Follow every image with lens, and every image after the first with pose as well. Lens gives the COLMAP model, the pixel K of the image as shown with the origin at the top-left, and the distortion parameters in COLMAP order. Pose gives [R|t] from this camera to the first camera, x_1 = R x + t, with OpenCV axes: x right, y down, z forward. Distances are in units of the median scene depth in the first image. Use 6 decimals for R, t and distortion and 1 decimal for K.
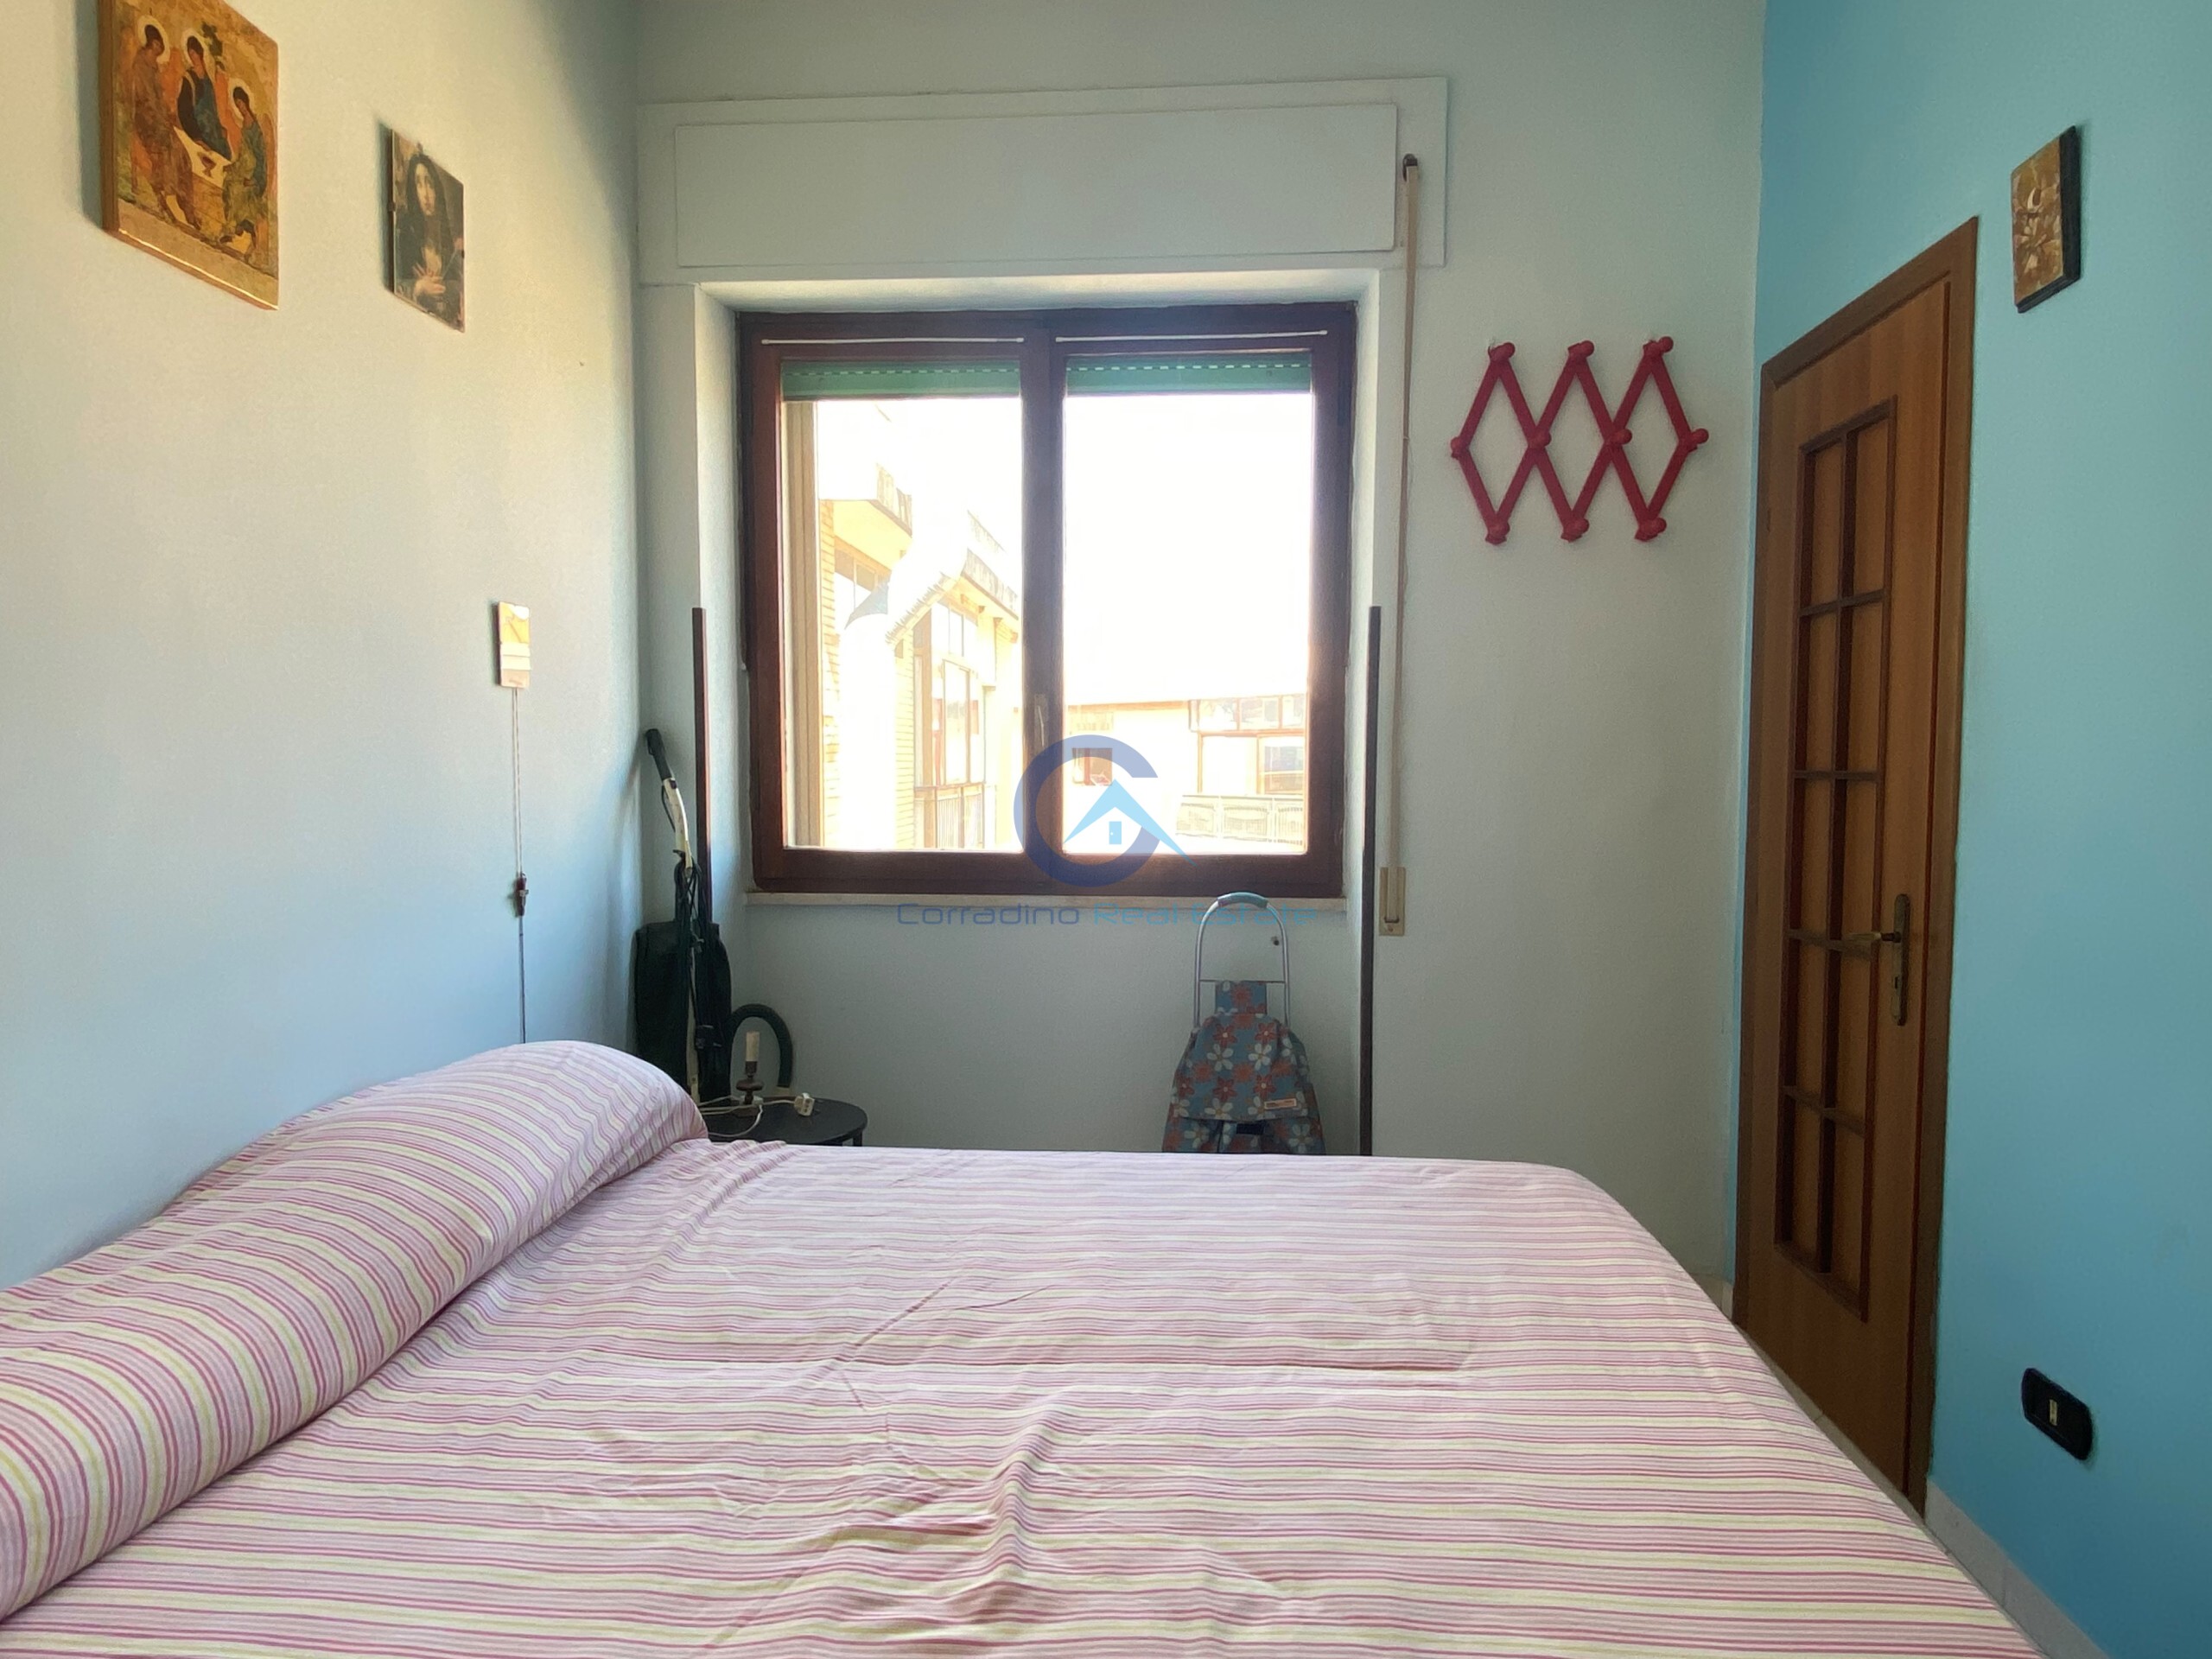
lens RADIAL K [[1332.5, 0, 1108.2], [0, 1332.5, 829.1], [0, 0, 1]] dist [-0.003926, -0.001279]
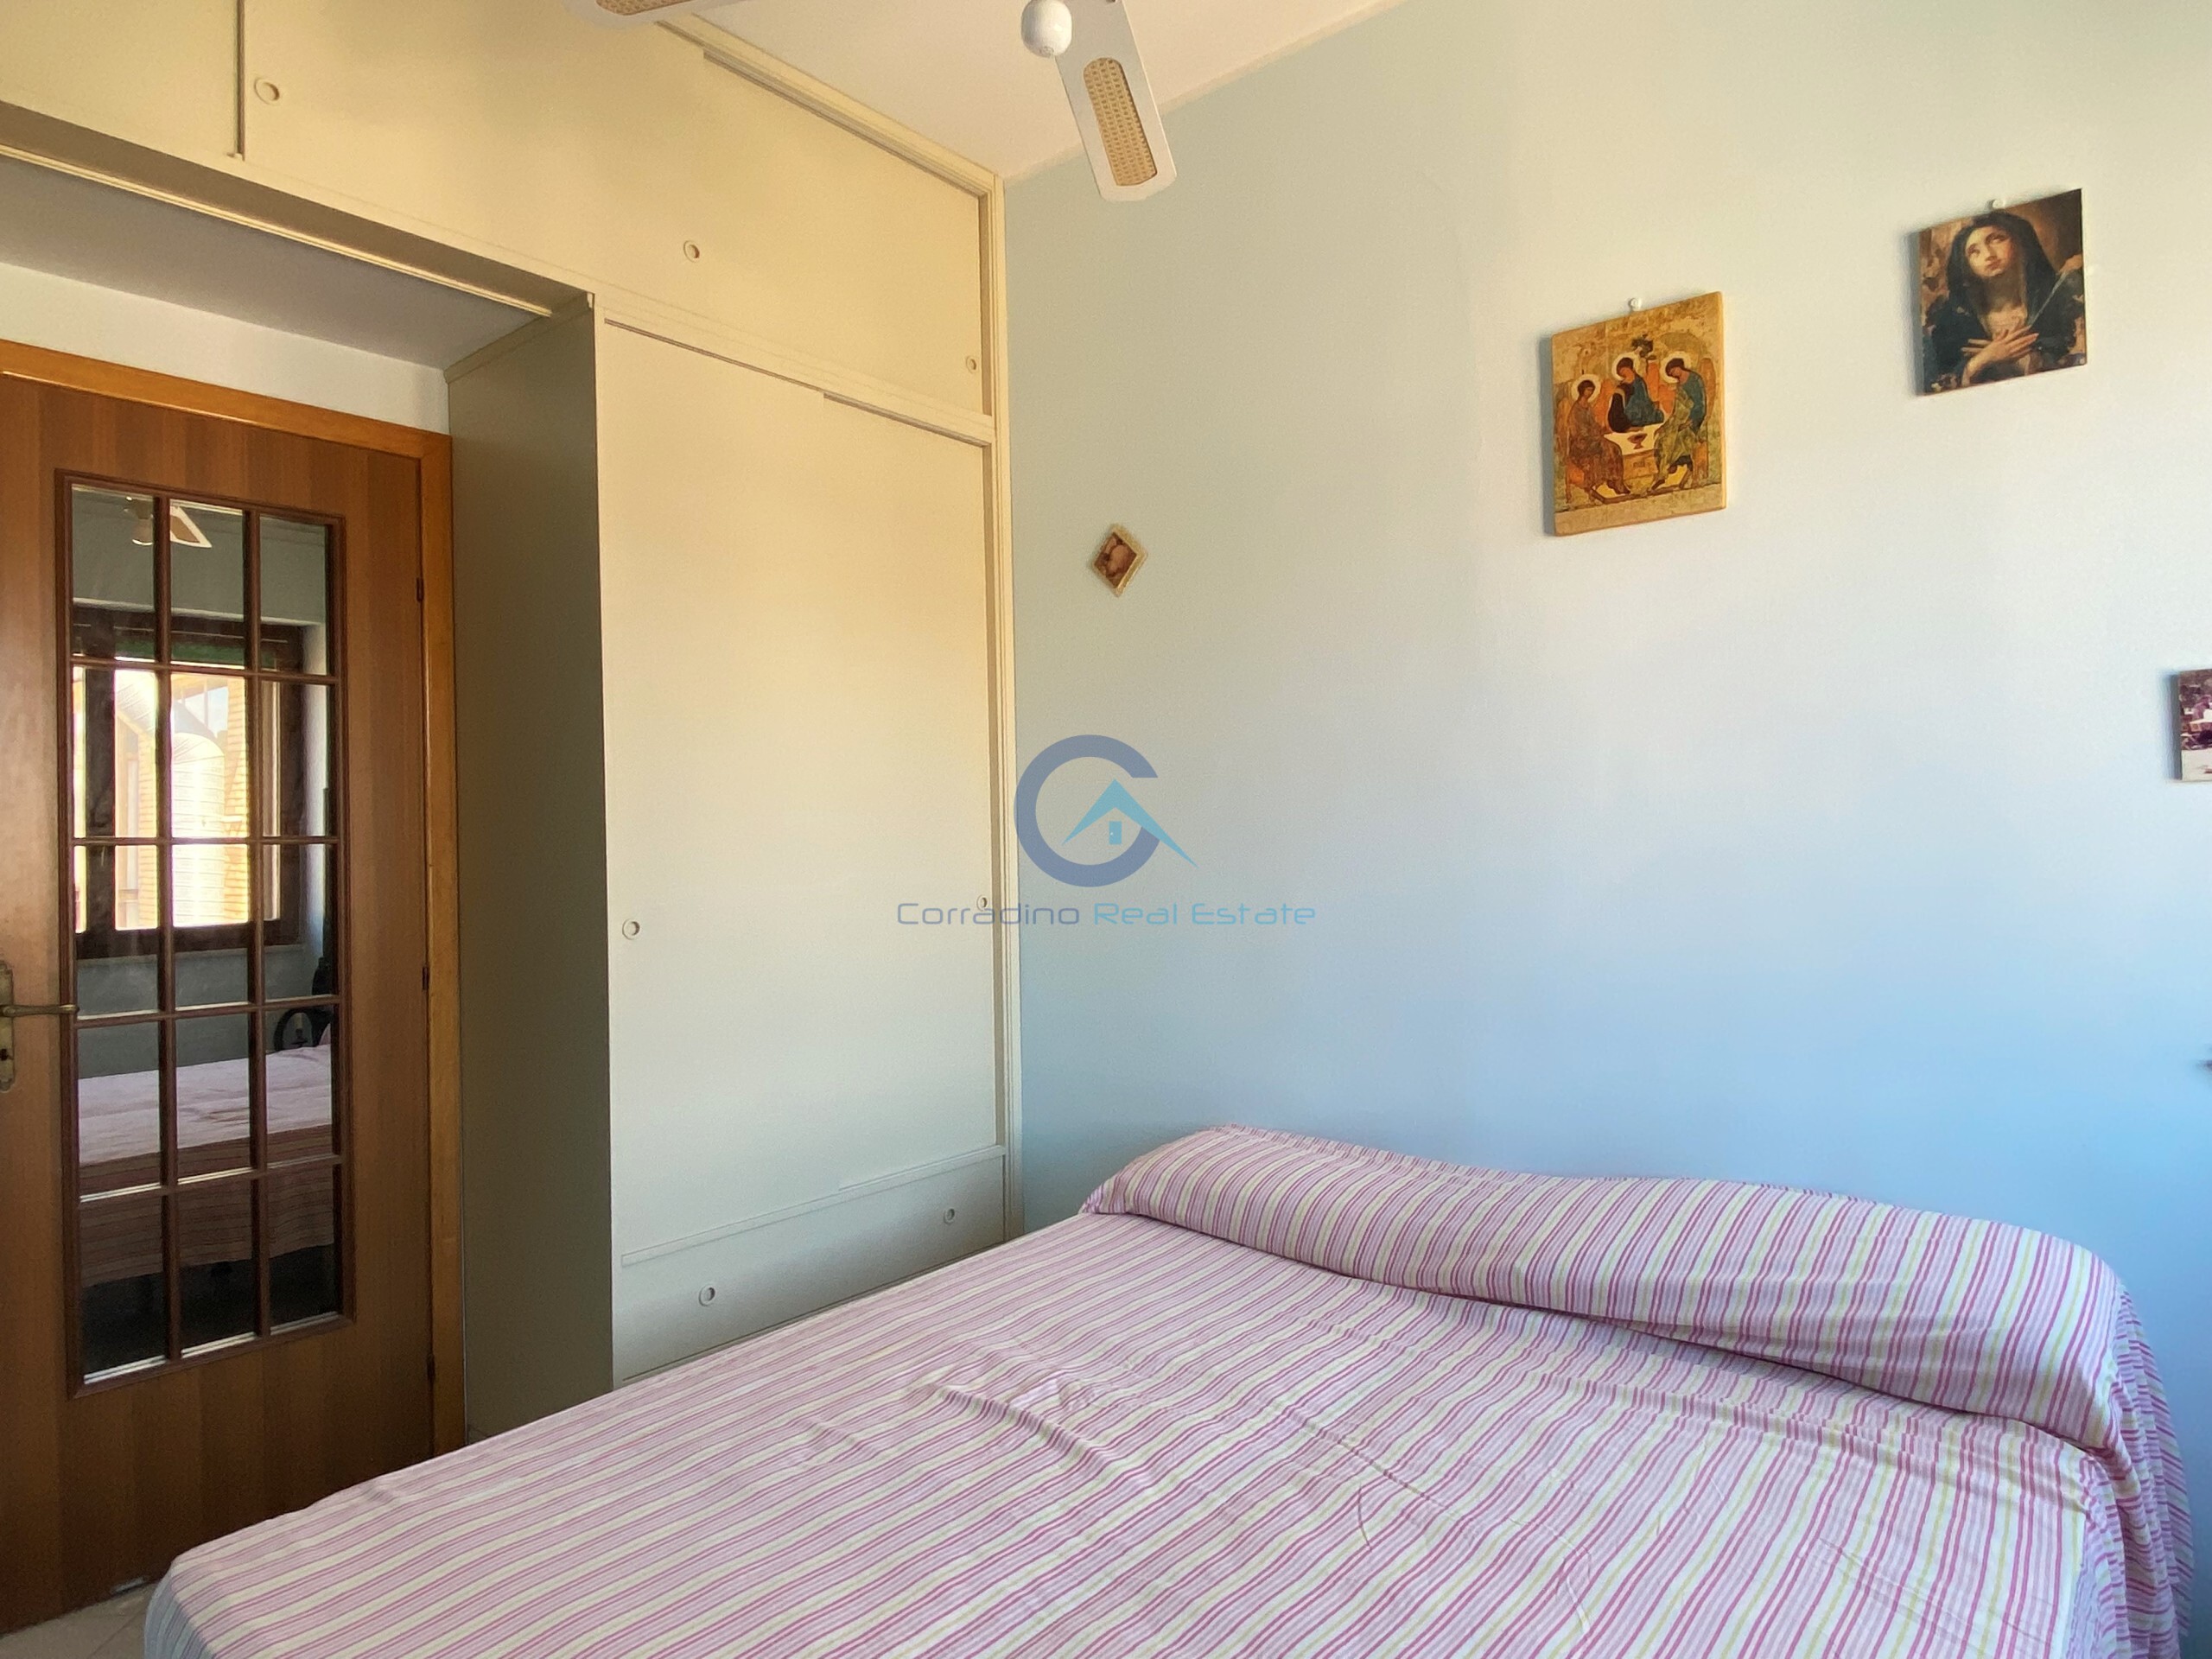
lens RADIAL K [[1289.5, 0, 1106.8], [0, 1289.5, 833.0], [0, 0, 1]] dist [-0.000145, -0.000714]
pose [[-0.591751, 0.009146, -0.806069, 0.700363], [-0.025484, 0.999224, 0.030045, -0.121406], [0.805718, 0.038321, -0.591059, 1.330784]]
